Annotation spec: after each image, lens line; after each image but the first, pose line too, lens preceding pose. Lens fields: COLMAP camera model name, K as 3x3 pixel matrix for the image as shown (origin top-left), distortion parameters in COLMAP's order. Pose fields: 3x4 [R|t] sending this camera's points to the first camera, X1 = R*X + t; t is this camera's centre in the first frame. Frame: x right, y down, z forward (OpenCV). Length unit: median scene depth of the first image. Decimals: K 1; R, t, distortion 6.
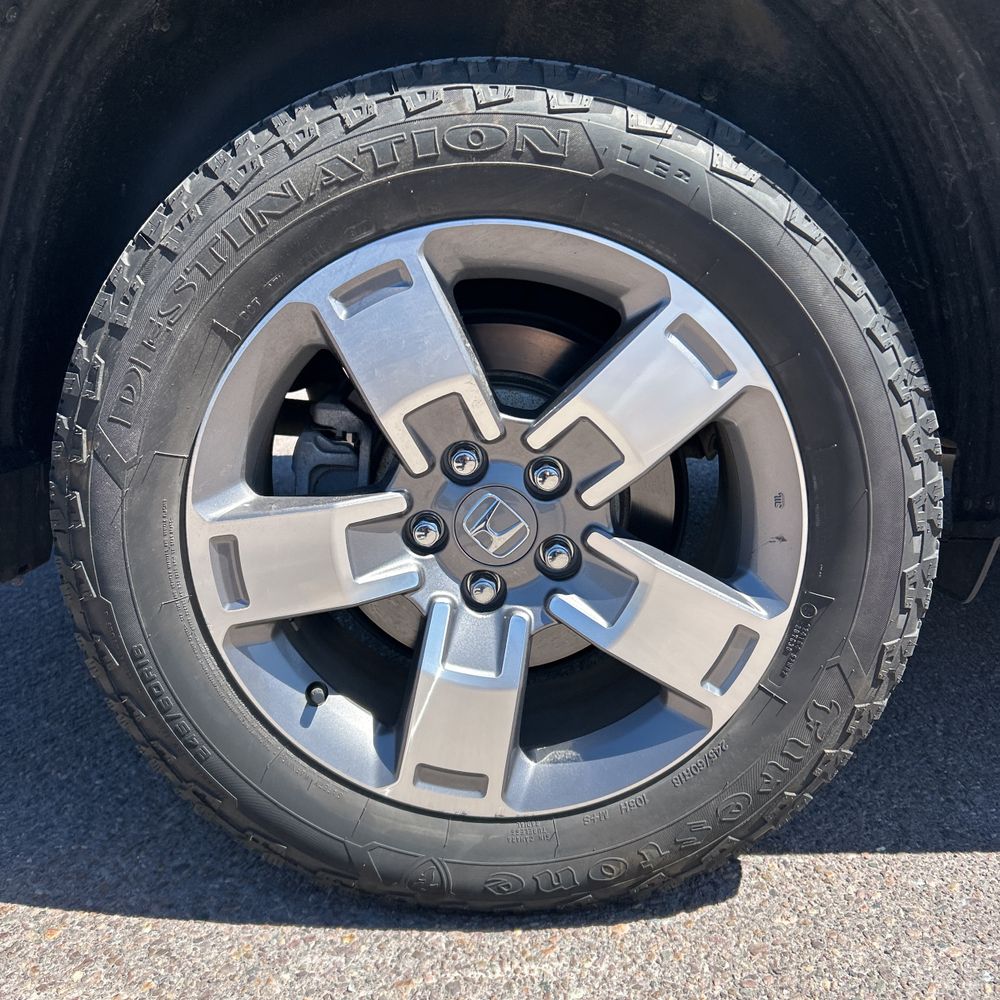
lens RADIAL K [[1032.8, 0, 499.4], [0, 1032.8, 503.2], [0, 0, 1]] dist [0.002569, -0.012615]
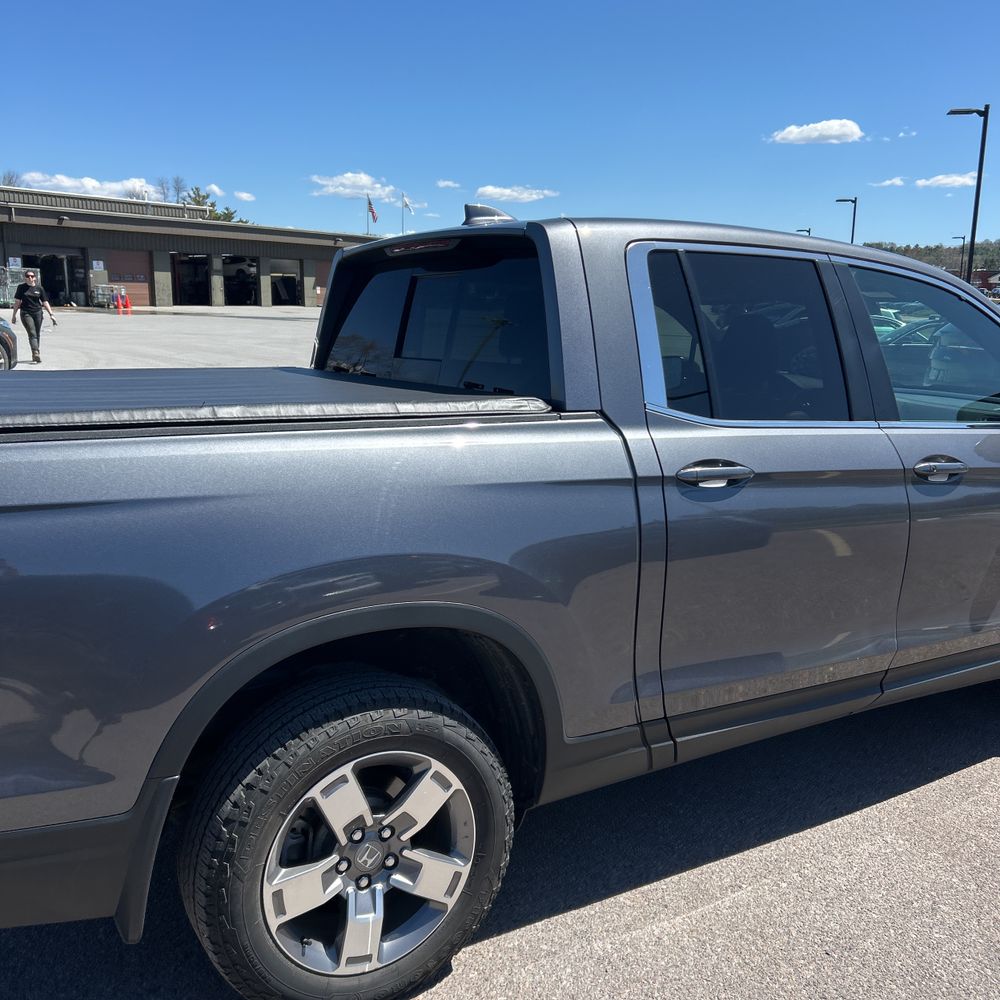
lens RADIAL K [[1029.7, 0, 502.3], [0, 1029.7, 501.3], [0, 0, 1]] dist [0.033151, -0.031350]
pose [[0.840435, -0.066403, 0.537829, -1.085510], [0.093711, 0.995321, -0.023549, -0.791693], [-0.533748, 0.070191, 0.842725, -1.468698]]
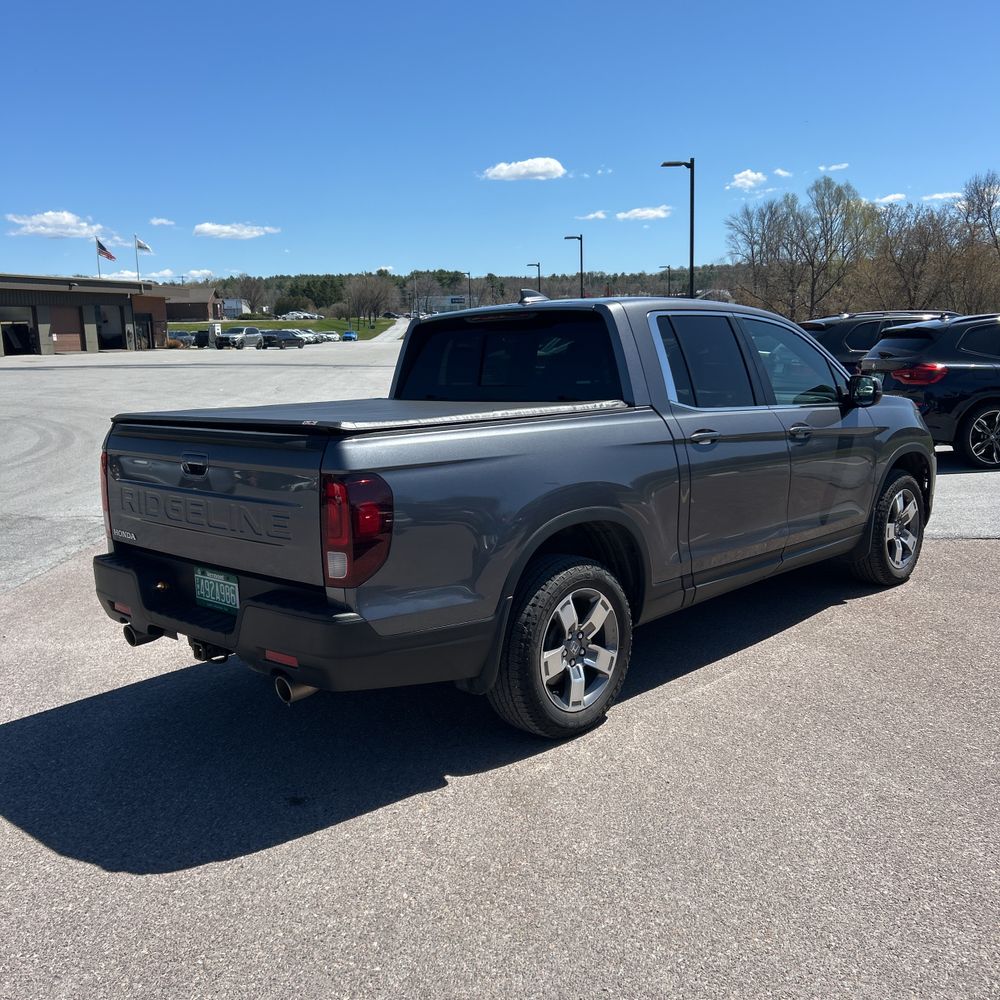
lens RADIAL K [[1060.3, 0, 501.7], [0, 1060.3, 498.2], [0, 0, 1]] dist [0.016277, -0.011143]
pose [[0.669315, -0.107316, 0.735188, -3.894774], [0.185196, 0.982378, -0.025203, -0.618739], [-0.719528, 0.153022, 0.677395, -2.277134]]
